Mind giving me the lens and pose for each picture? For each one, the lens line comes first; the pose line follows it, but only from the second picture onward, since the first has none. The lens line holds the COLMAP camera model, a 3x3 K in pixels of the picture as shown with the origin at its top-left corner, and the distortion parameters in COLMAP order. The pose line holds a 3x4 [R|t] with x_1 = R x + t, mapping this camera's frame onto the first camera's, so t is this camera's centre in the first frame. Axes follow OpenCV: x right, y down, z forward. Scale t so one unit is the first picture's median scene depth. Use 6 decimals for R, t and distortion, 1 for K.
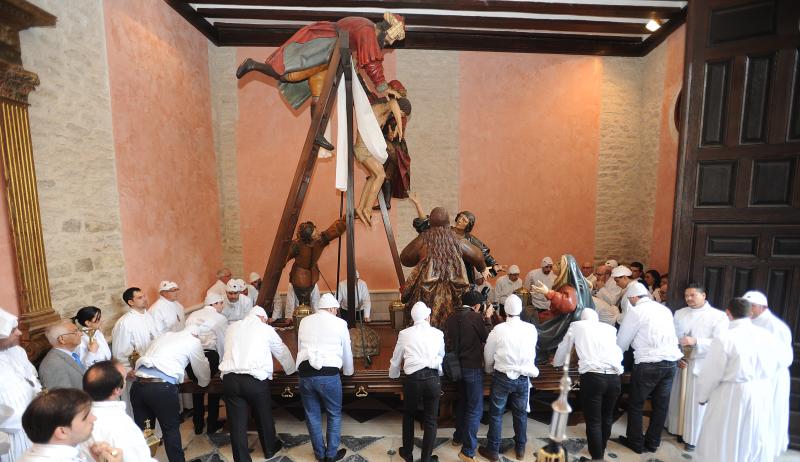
lens RADIAL K [[350.2, 0, 406.2], [0, 350.2, 232.2], [0, 0, 1]] dist [-0.000745, 0.002609]
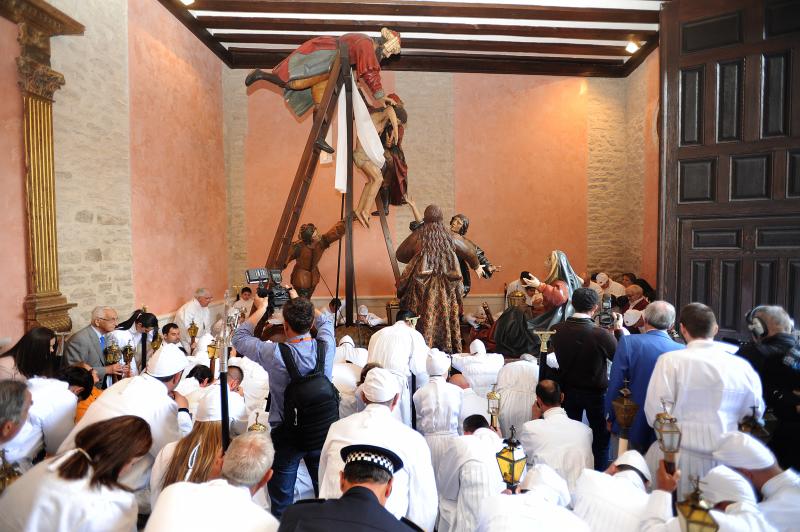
lens RADIAL K [[344.3, 0, 413.5], [0, 344.3, 267.3], [0, 0, 1]] dist [0.002717, 0.001376]
pose [[0.999948, -0.001248, -0.010093, 0.045298], [0.000427, 0.996716, -0.080979, 0.199262], [0.010161, 0.080971, 0.996665, -0.015594]]
